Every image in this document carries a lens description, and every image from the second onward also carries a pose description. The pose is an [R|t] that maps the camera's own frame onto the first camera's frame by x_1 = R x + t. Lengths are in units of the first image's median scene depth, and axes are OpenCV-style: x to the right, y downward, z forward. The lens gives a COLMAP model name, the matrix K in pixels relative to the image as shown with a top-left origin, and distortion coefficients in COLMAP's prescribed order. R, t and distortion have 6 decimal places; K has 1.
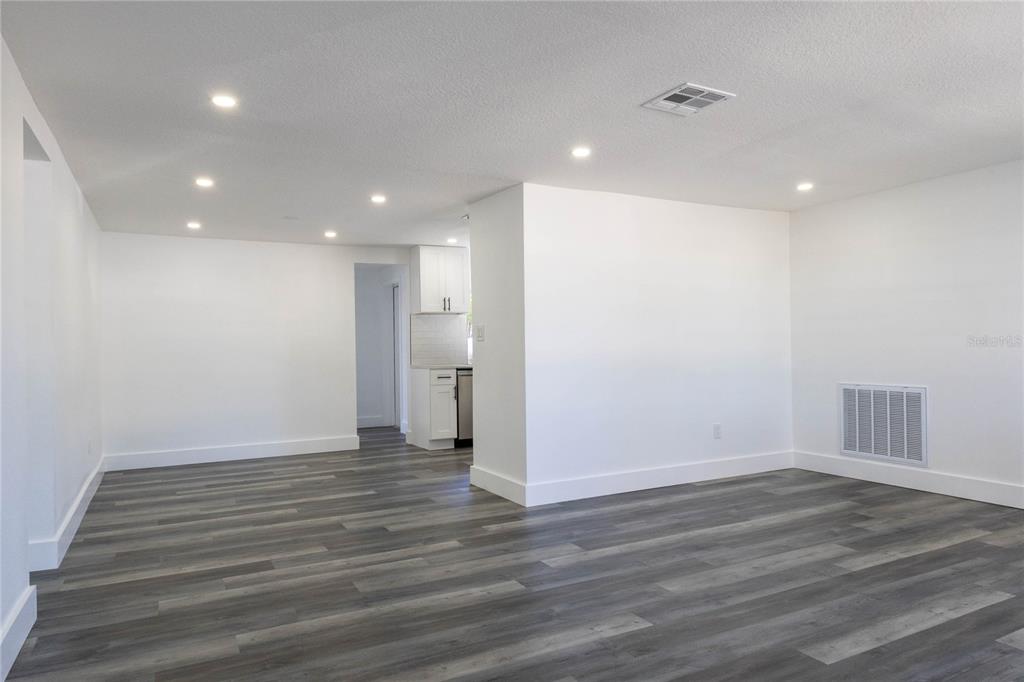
lens RADIAL K [[650.8, 0, 512.0], [0, 650.8, 341.0], [0, 0, 1]] dist [0.000819, -0.000971]
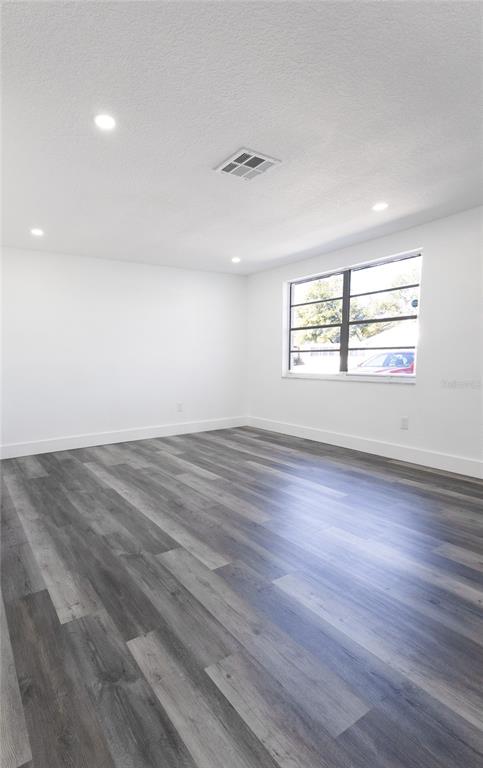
lens RADIAL K [[390.0, 0, 212.0], [0, 390.0, 405.1], [0, 0, 1]] dist [0.015884, -0.000135]
pose [[-0.086841, -0.105206, 0.990652, -0.520702], [0.012198, 0.994221, 0.106654, 0.027744], [-0.996147, 0.021346, -0.085056, 1.057954]]
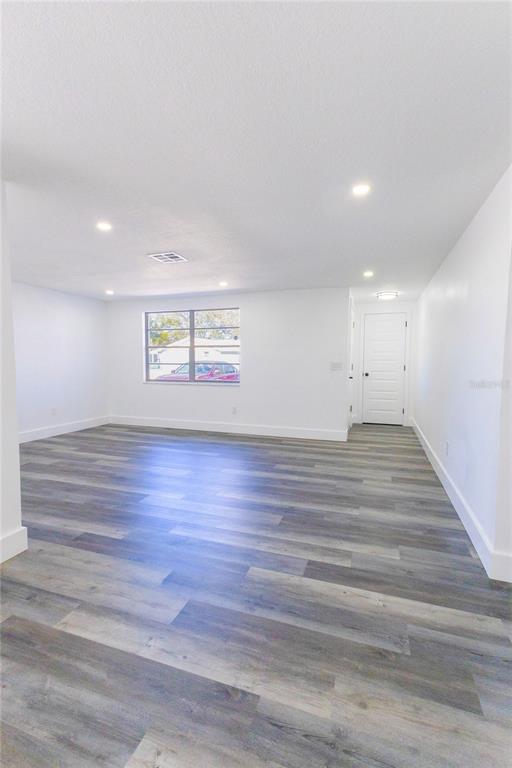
lens RADIAL K [[351.3, 0, 256.0], [0, 351.3, 384.0], [0, 0, 1]] dist [0.021861, -0.000096]
pose [[-0.677680, -0.036320, 0.734459, -0.751217], [0.003982, 0.998584, 0.053056, -0.003730], [-0.735346, 0.038879, -0.676576, 1.475286]]
